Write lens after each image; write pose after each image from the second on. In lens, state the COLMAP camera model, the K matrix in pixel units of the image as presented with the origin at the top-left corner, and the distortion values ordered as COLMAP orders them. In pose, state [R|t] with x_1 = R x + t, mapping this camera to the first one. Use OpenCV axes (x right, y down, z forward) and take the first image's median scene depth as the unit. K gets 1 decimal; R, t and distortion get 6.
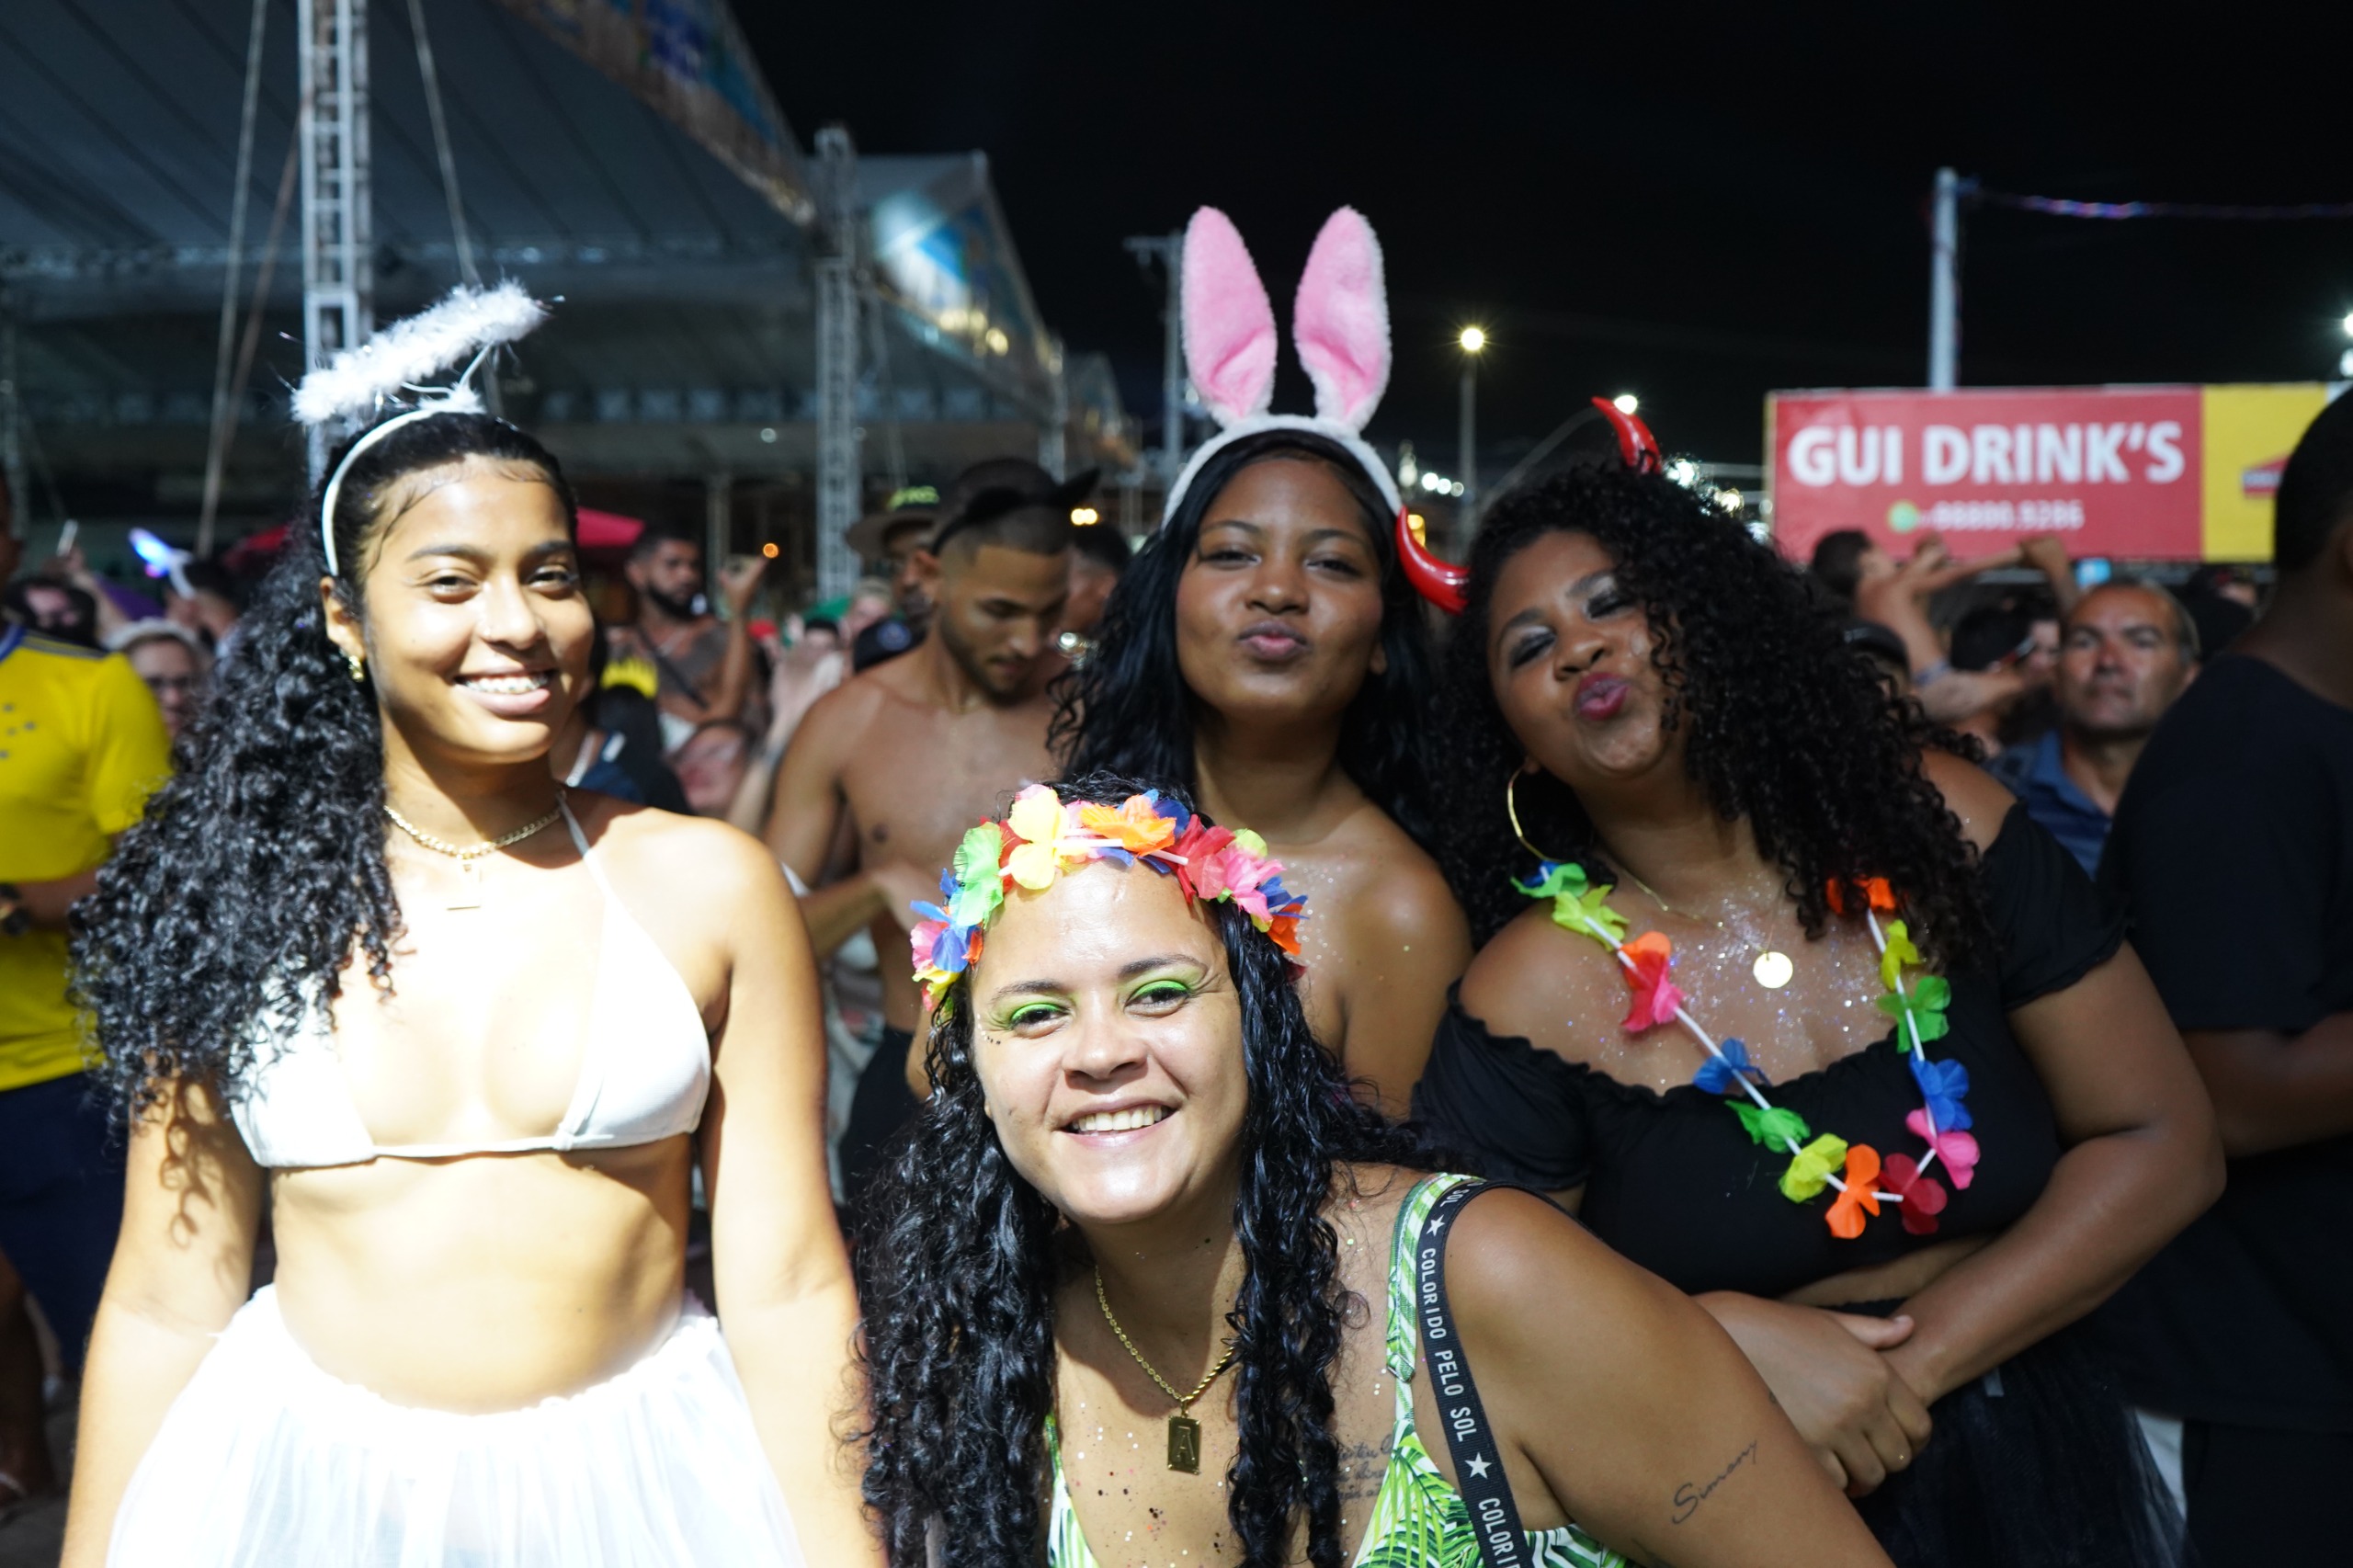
lens RADIAL K [[2642.0, 0, 1193.2], [0, 2642.0, 773.1], [0, 0, 1]] dist [0.029326, 0.000000]
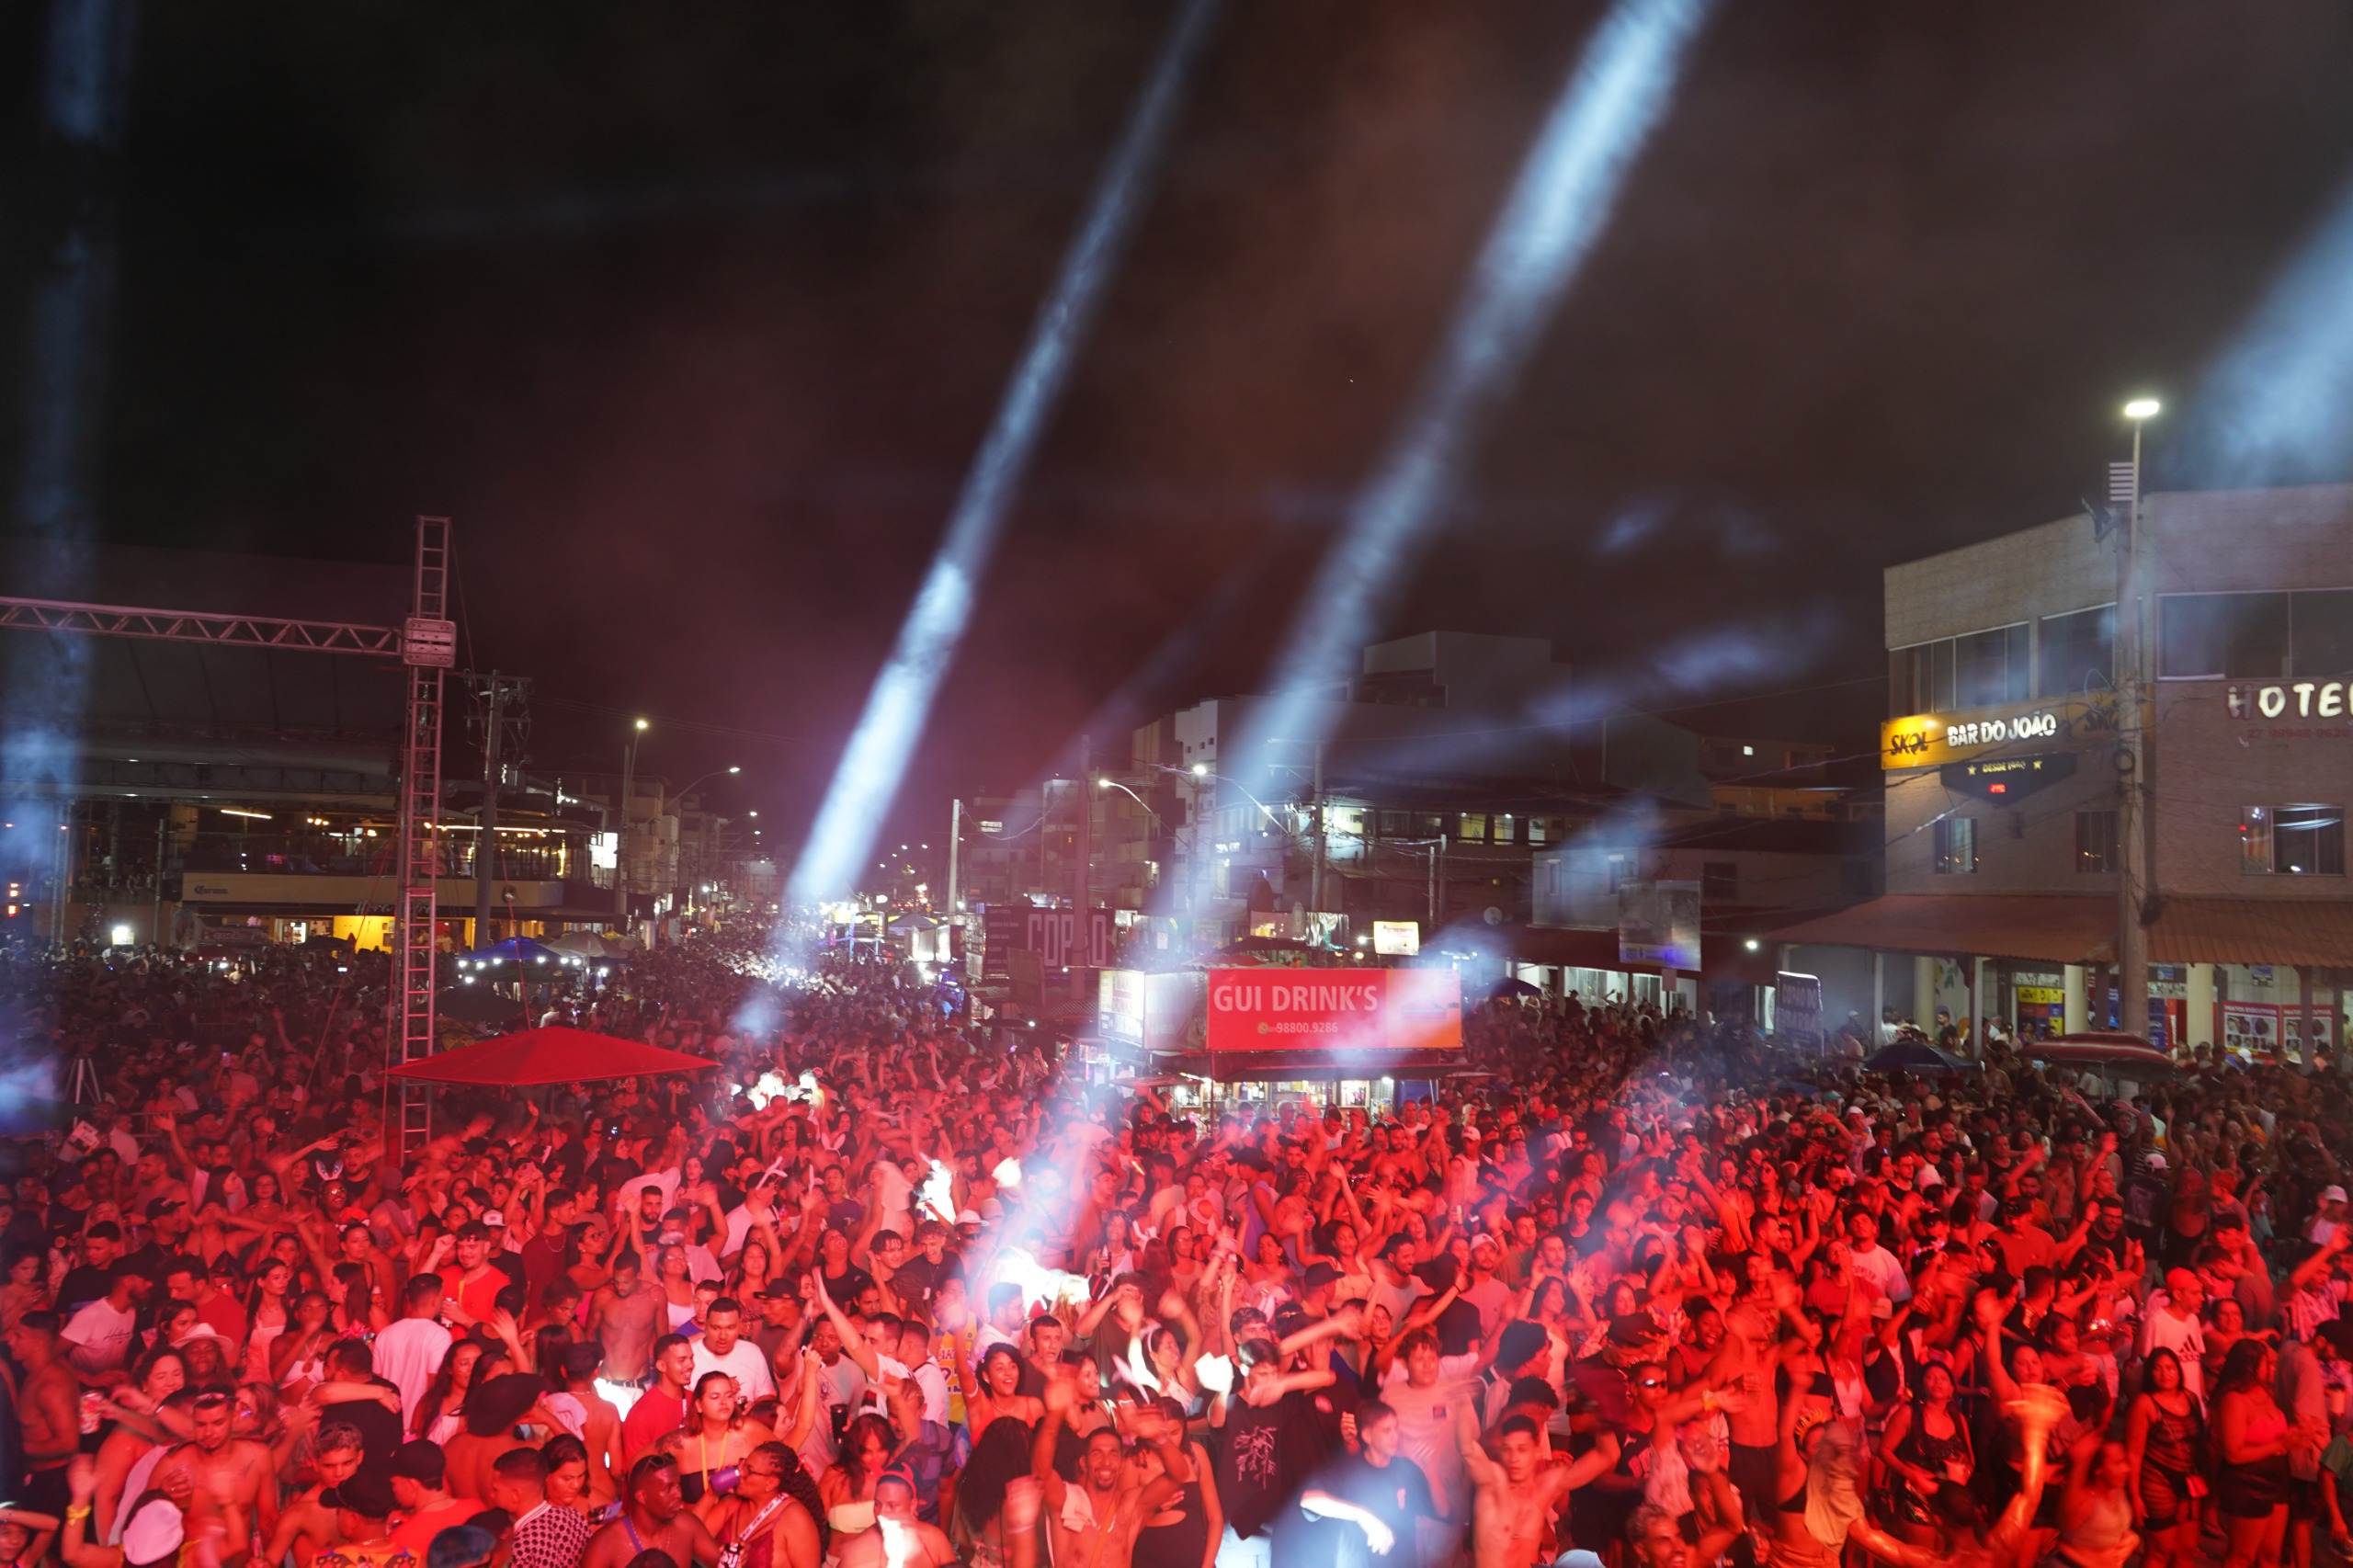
lens RADIAL K [[1836.8, 0, 1184.8], [0, 1836.8, 800.9], [0, 0, 1]] dist [-0.026687, 0.018971]
pose [[0.892351, 0.042509, 0.449336, -0.415751], [-0.000961, 0.995732, -0.092292, -0.132095], [-0.451342, 0.081925, 0.888583, -0.255402]]
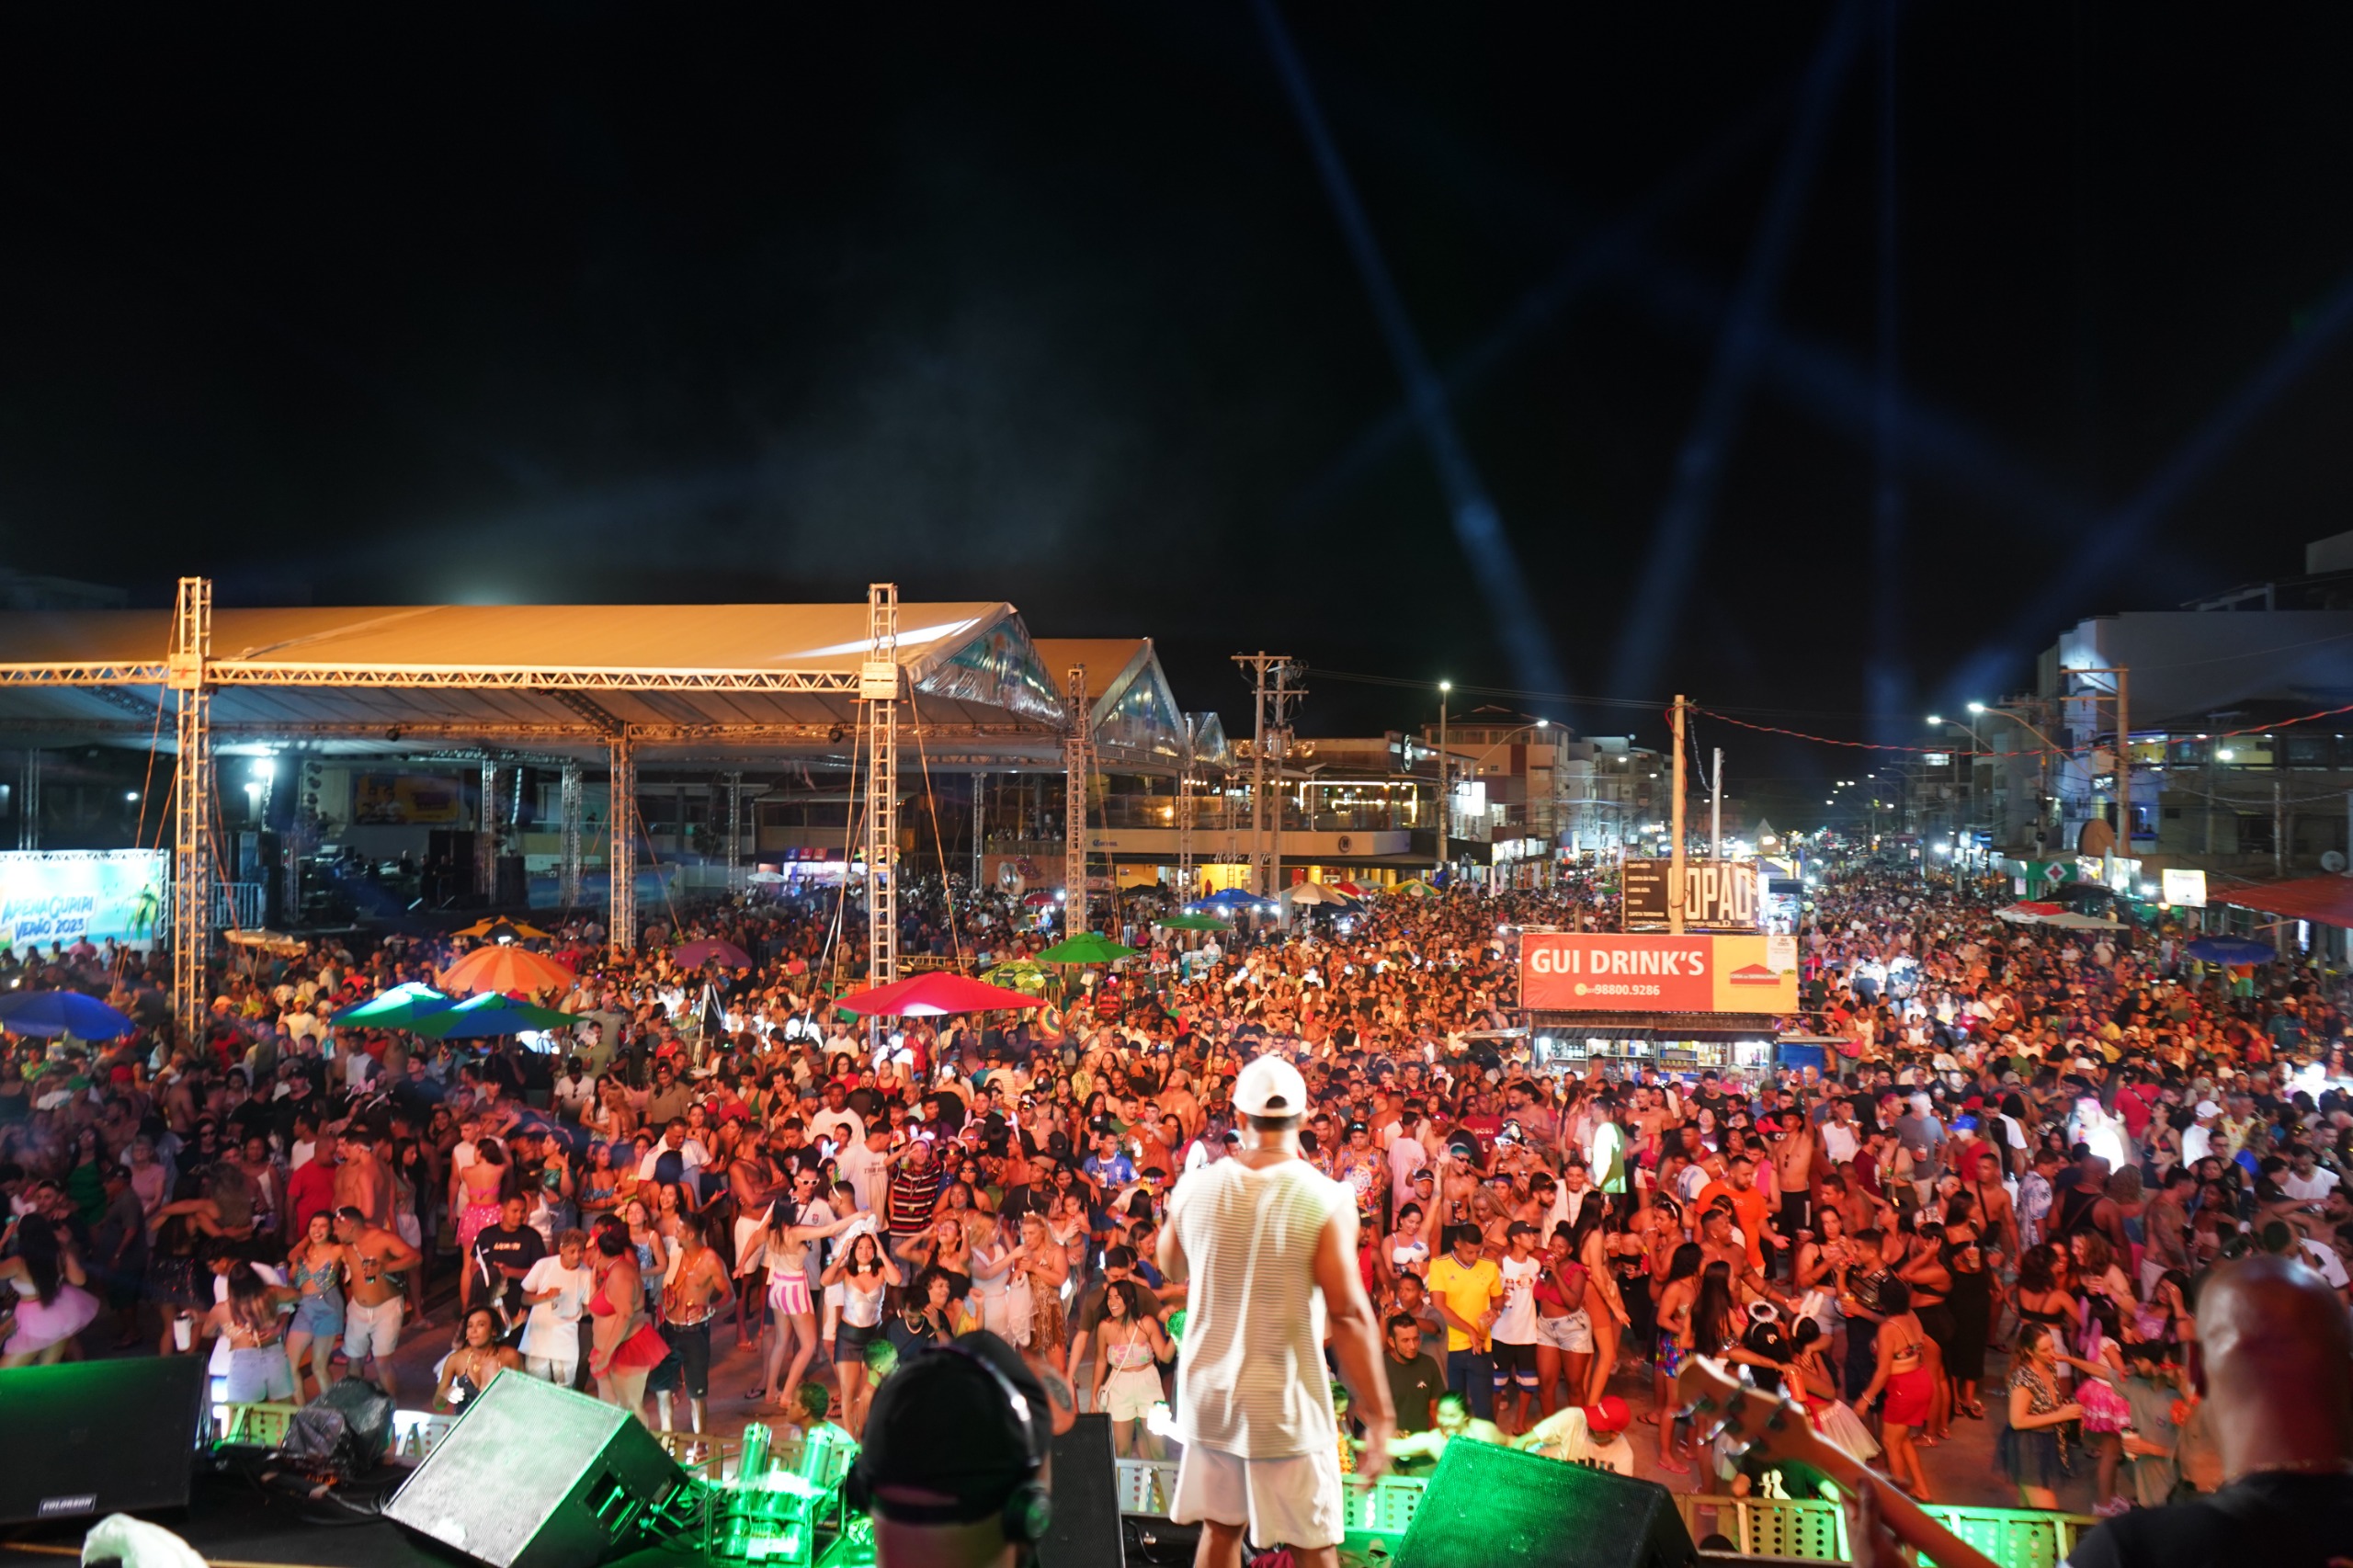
lens RADIAL K [[1836.8, 0, 1192.3], [0, 1836.8, 771.1], [0, 0, 1]] dist [-0.026687, 0.018971]
pose [[0.999039, 0.006938, -0.043278, 0.004496], [-0.010050, 0.997346, -0.072104, -0.154748], [0.042663, 0.072470, 0.996458, -0.539310]]
